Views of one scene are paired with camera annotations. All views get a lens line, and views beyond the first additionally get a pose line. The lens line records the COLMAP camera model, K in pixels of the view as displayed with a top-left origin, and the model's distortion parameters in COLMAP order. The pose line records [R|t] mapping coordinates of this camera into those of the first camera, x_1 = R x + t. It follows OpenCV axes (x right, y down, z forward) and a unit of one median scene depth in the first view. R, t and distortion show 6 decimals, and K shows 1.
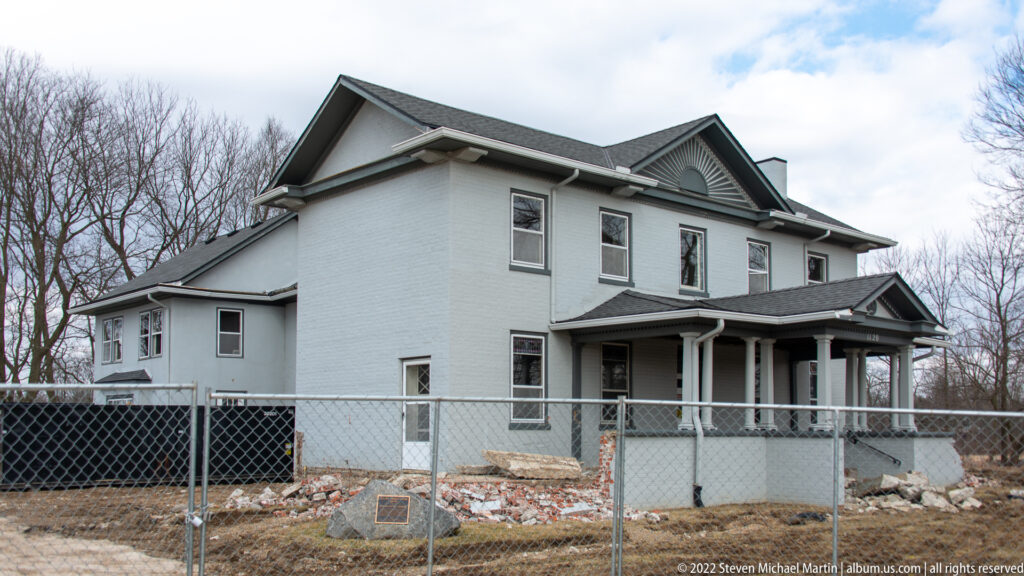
lens RADIAL K [[995.1, 0, 515.3], [0, 995.1, 357.7], [0, 0, 1]] dist [0.051663, 0.000000]
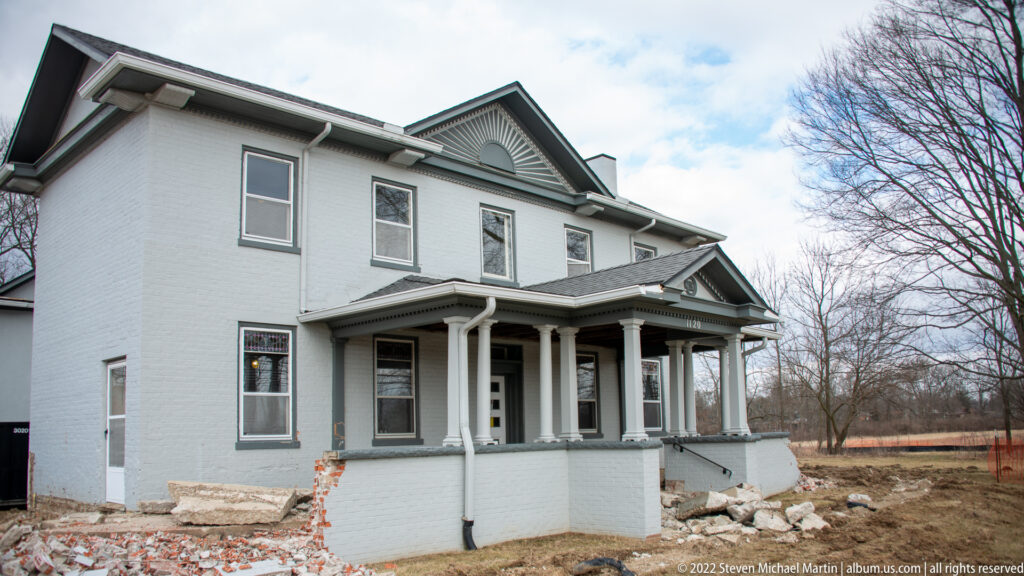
lens RADIAL K [[814.2, 0, 503.1], [0, 814.2, 323.1], [0, 0, 1]] dist [-0.102962, 0.013200]
pose [[0.997061, -0.018458, 0.074361, 0.147753], [0.023021, 0.997873, -0.060990, 0.016094], [-0.073077, 0.062523, 0.995365, 0.339858]]
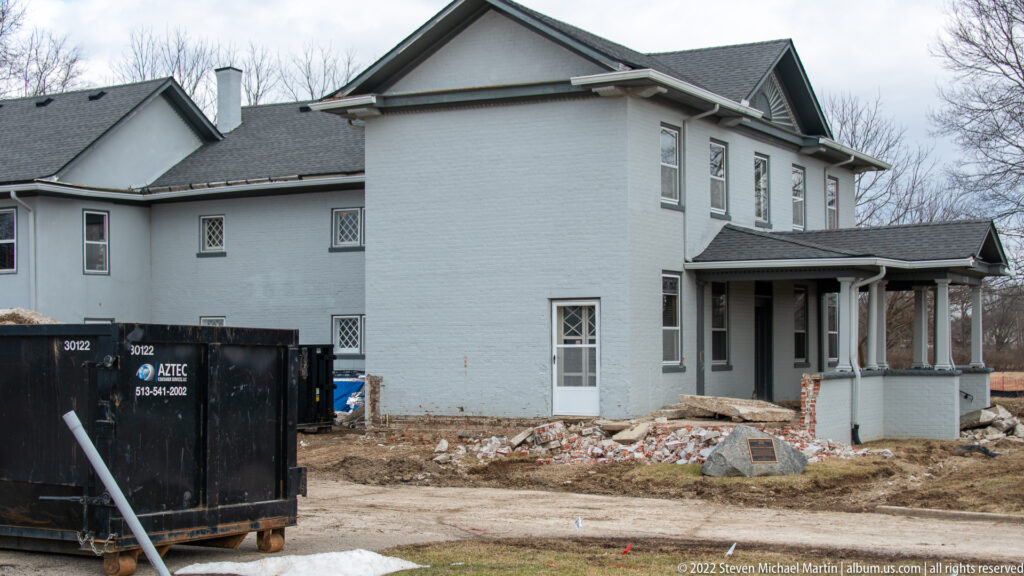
lens RADIAL K [[1532.7, 0, 519.9], [0, 1532.7, 285.4], [0, 0, 1]] dist [-0.013709, 0.000000]
pose [[0.938850, 0.007111, 0.344254, -0.619626], [-0.018043, 0.999429, 0.028562, -0.050377], [-0.343854, -0.033026, 0.938442, -0.336505]]
